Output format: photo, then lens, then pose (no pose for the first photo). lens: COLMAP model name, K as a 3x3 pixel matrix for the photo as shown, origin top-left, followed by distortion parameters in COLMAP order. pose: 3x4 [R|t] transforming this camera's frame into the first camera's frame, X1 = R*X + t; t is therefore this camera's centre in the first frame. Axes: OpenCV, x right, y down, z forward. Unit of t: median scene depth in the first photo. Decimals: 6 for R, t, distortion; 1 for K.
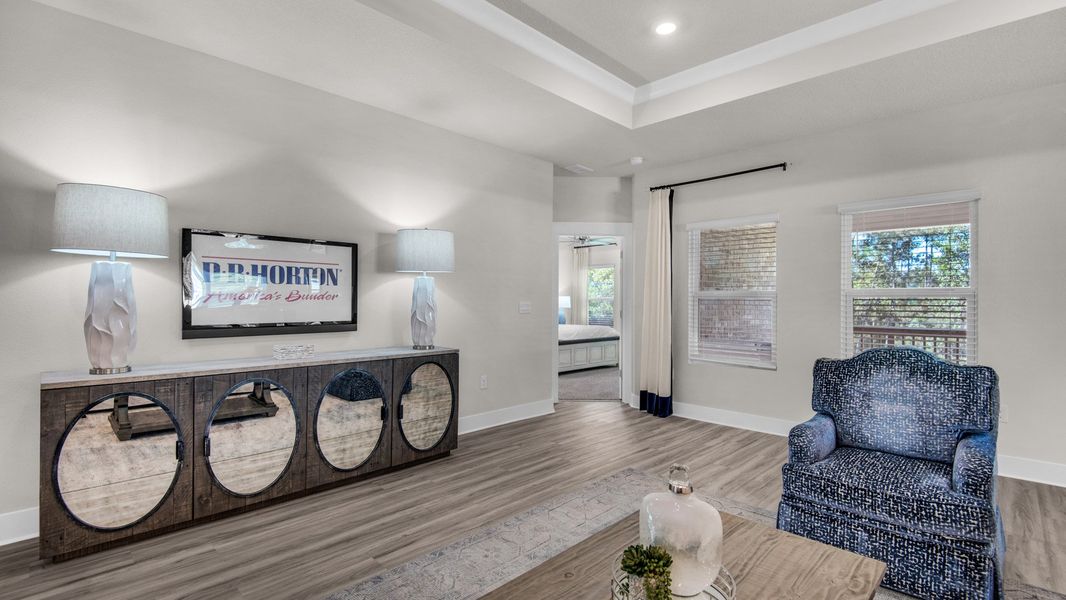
lens RADIAL K [[475.2, 0, 530.2], [0, 475.2, 293.6], [0, 0, 1]] dist [0.000747, -0.000103]
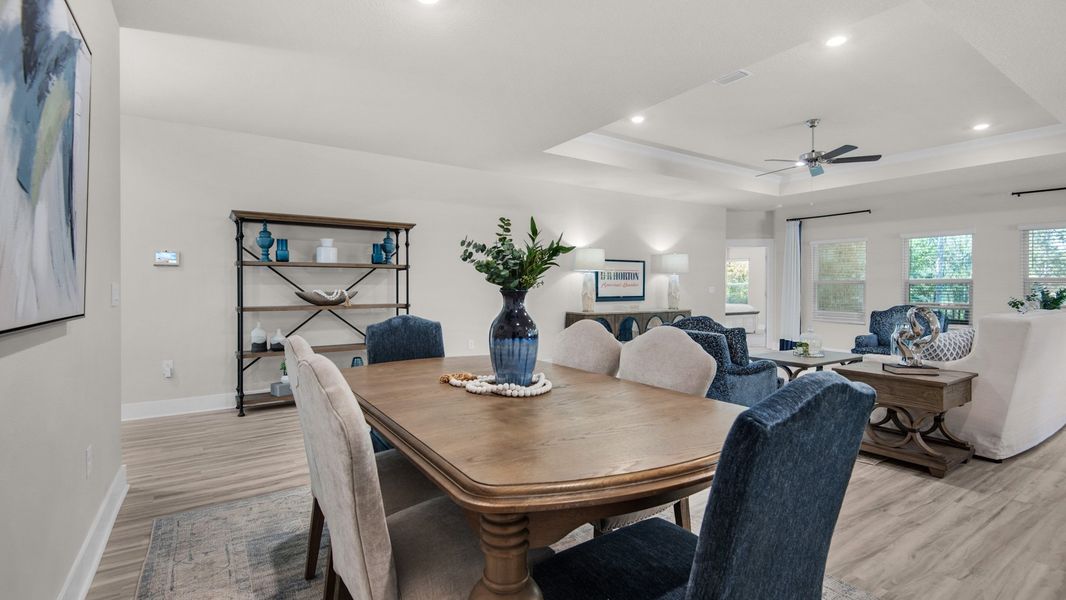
lens RADIAL K [[475.2, 0, 530.2], [0, 475.2, 293.6], [0, 0, 1]] dist [0.000747, -0.000103]
pose [[0.976642, -0.004124, -0.214834, -0.356668], [0.009769, 0.999634, 0.025223, -0.012619], [0.214652, -0.026733, 0.976325, -1.103379]]
